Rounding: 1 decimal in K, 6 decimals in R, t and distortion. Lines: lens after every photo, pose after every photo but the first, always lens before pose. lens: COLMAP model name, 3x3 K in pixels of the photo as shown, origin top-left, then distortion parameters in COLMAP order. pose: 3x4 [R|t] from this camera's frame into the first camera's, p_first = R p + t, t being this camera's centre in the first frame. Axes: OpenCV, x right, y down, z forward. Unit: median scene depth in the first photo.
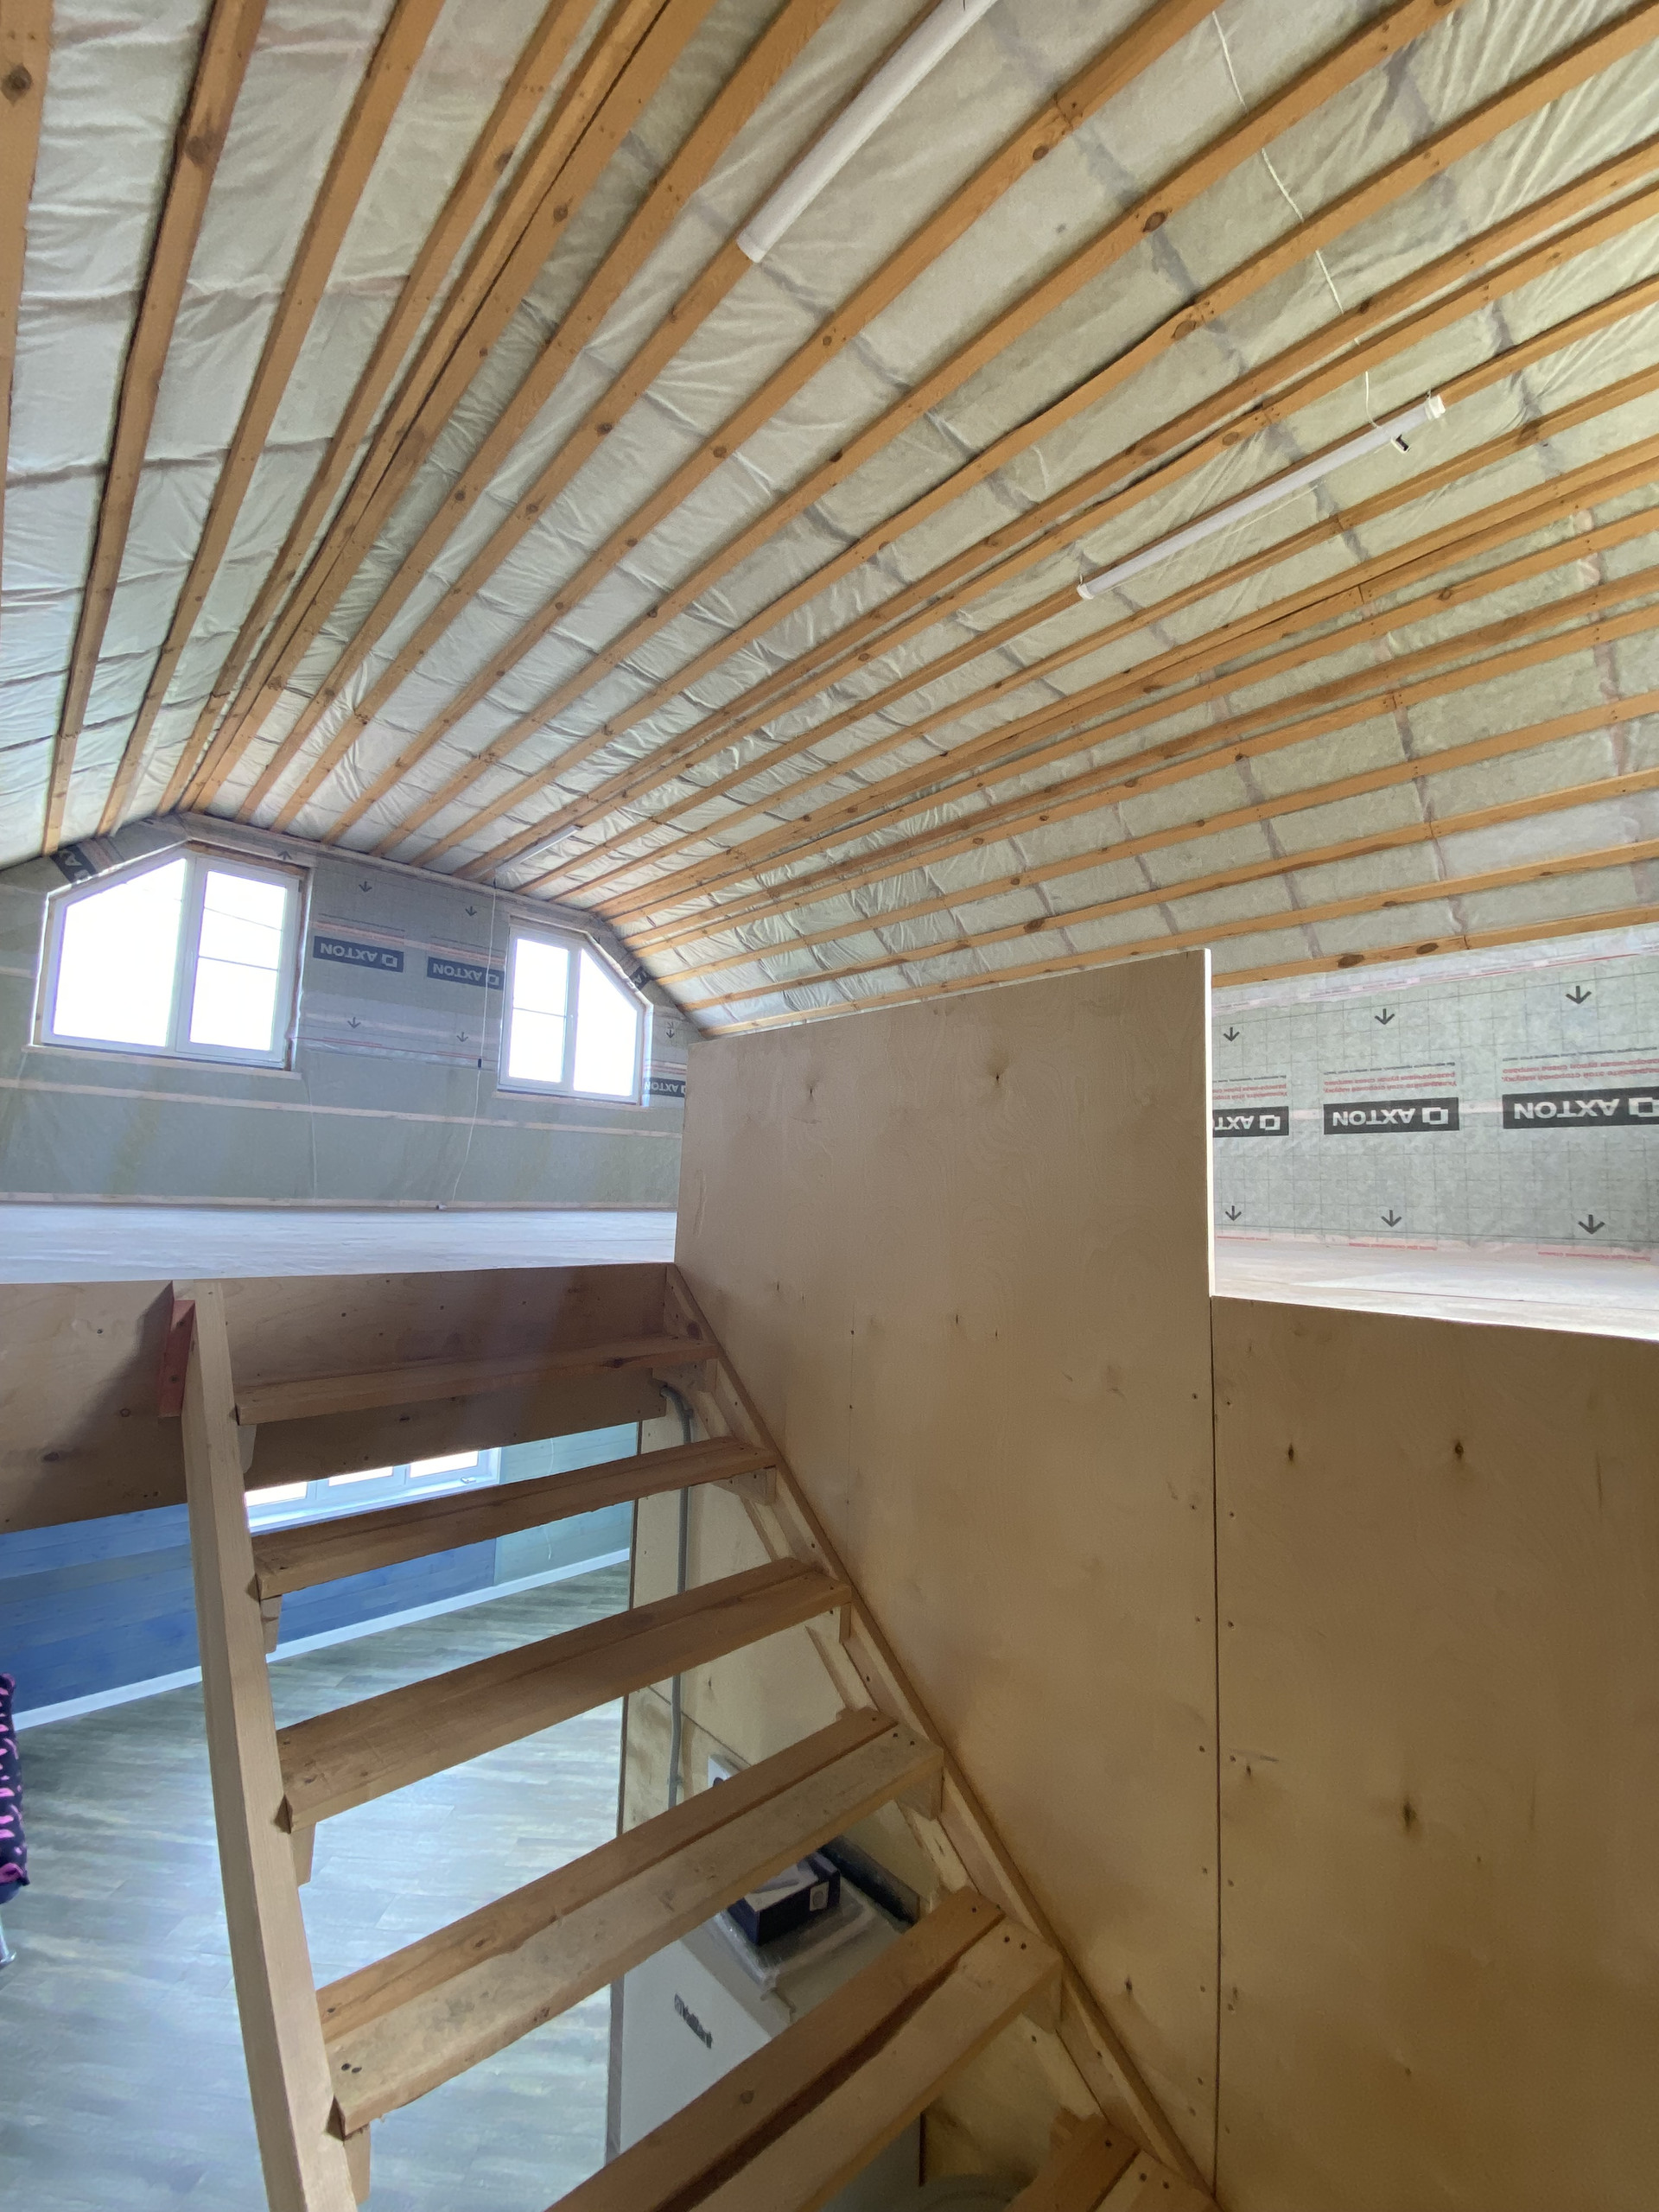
lens RADIAL K [[890.0, 0, 875.6], [0, 890.0, 1092.1], [0, 0, 1]] dist [-0.038049, -0.000194]
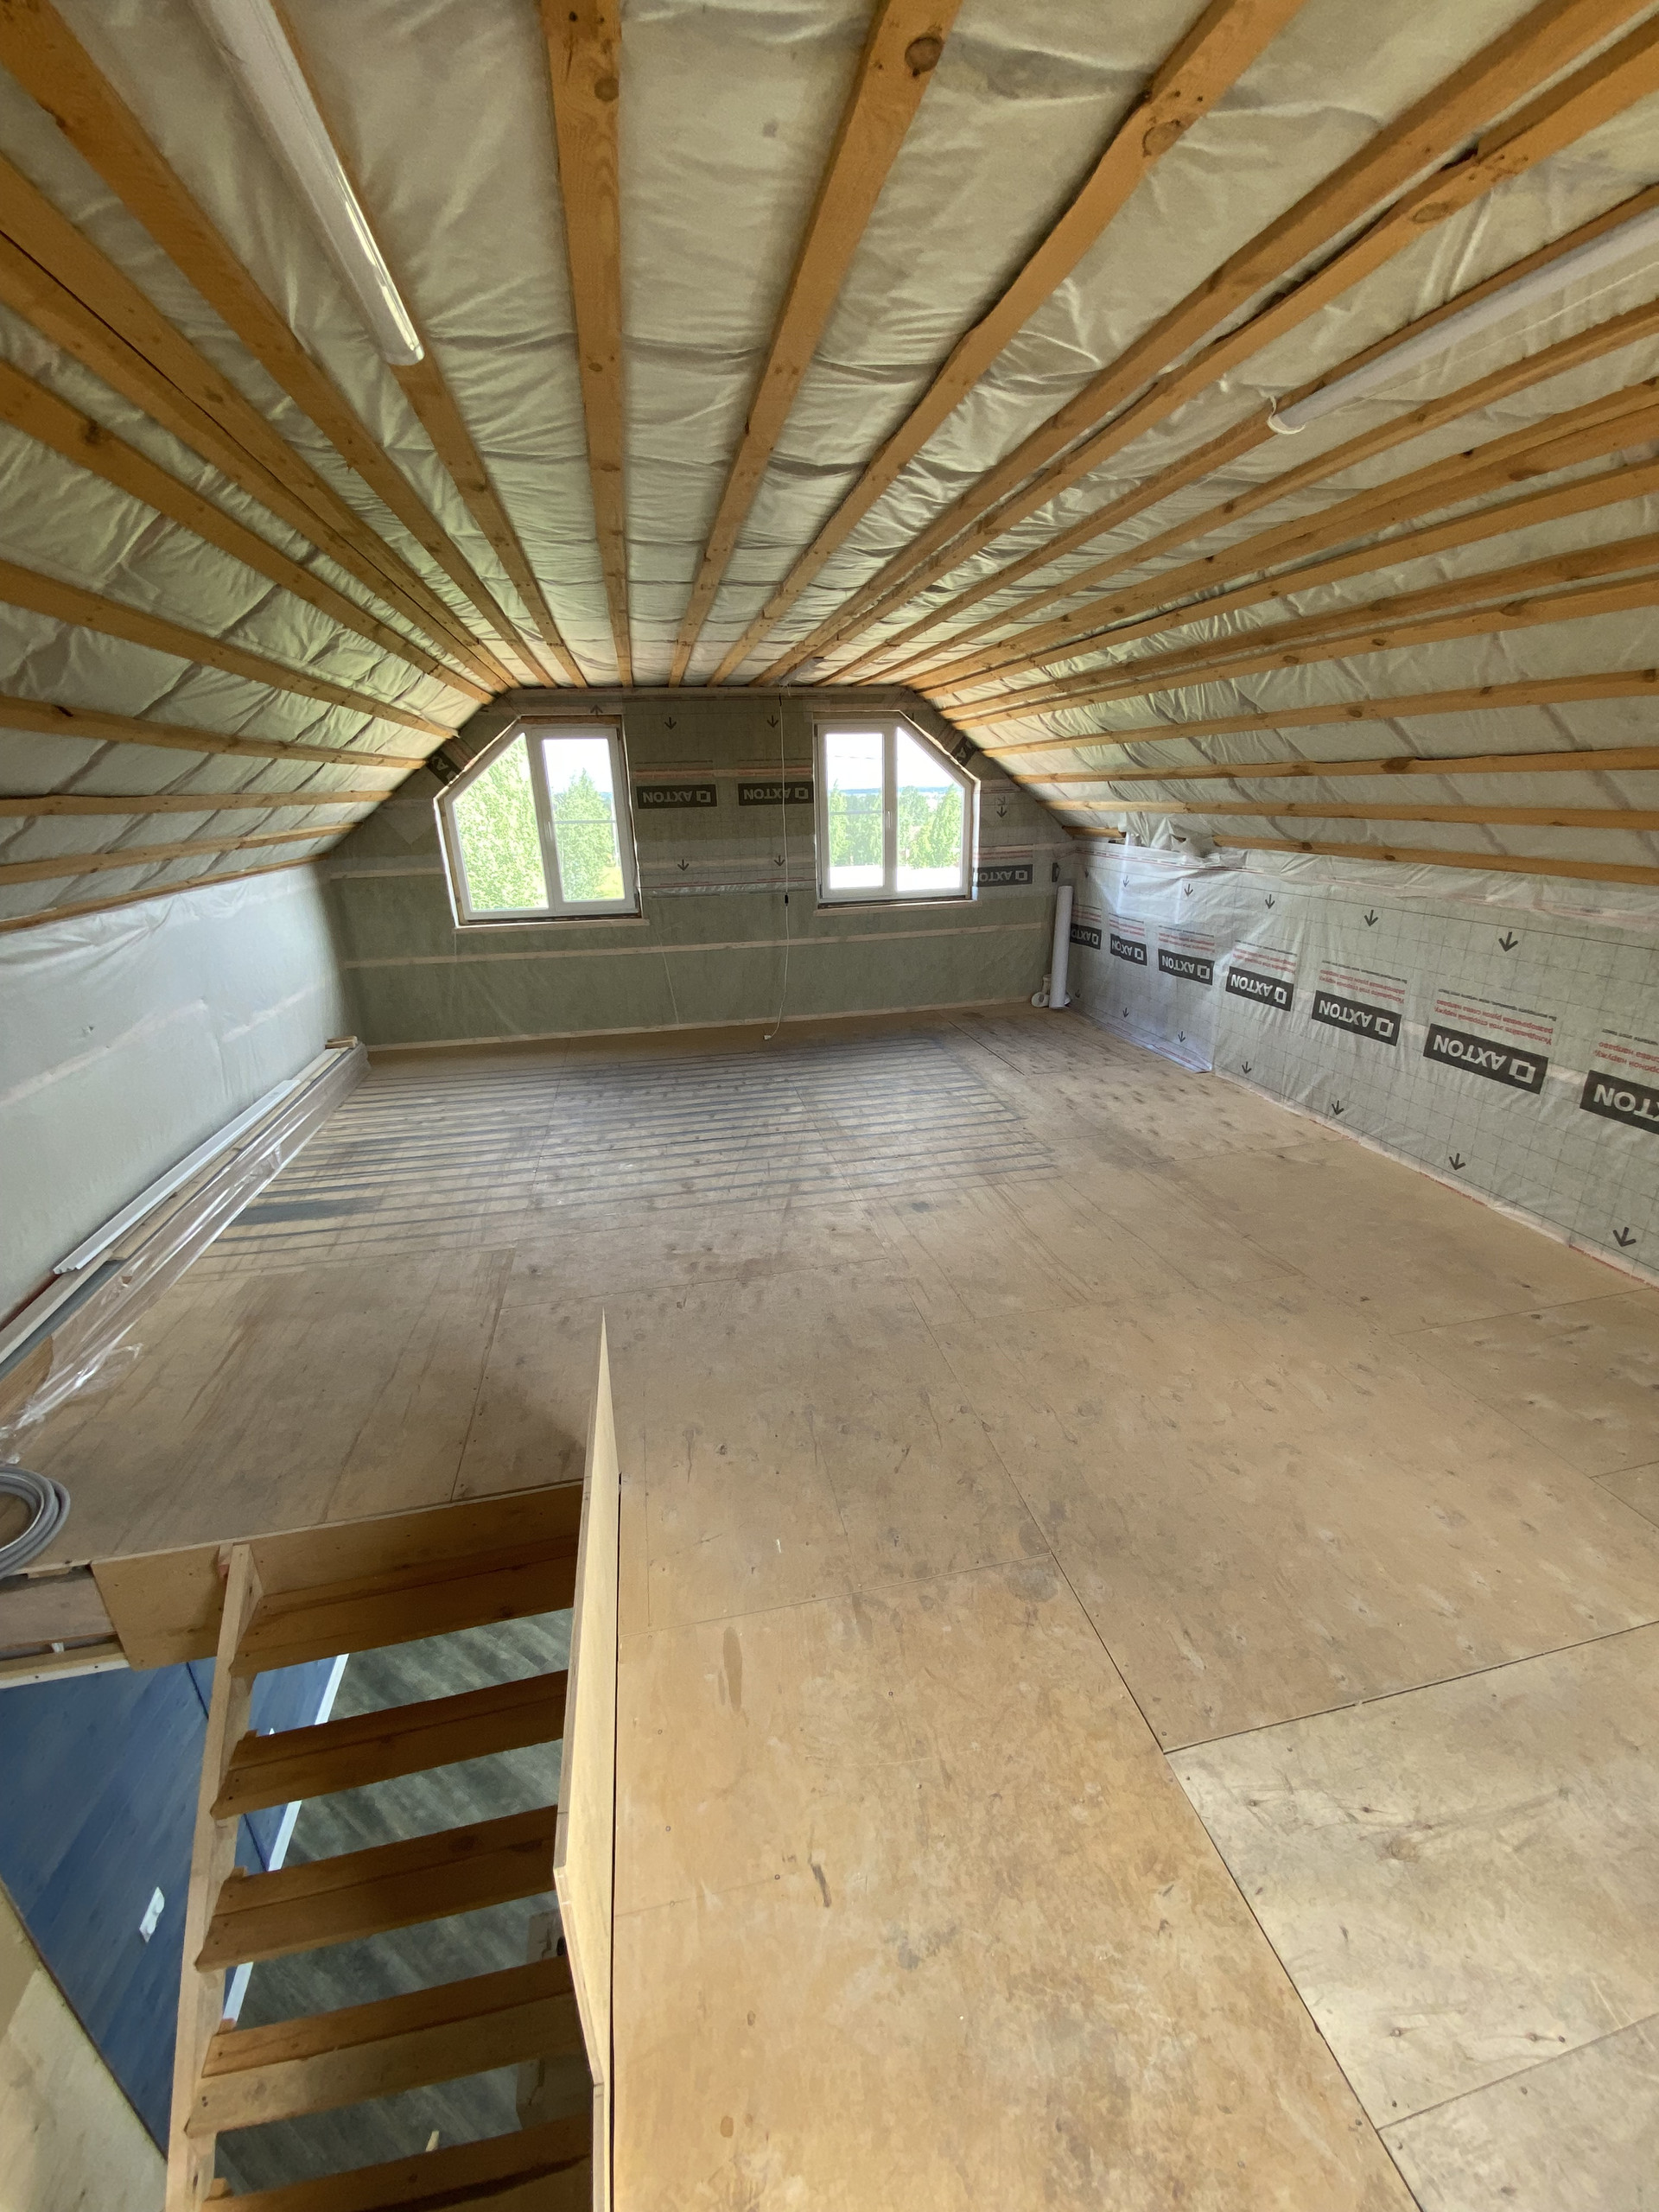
lens RADIAL K [[897.9, 0, 824.9], [0, 897.9, 1113.2], [0, 0, 1]] dist [0.022913, -0.021143]
pose [[0.837177, 0.134245, -0.530201, 0.190383], [0.111005, 0.907528, 0.405057, -0.240184], [0.535549, -0.397959, 0.744859, 0.149339]]
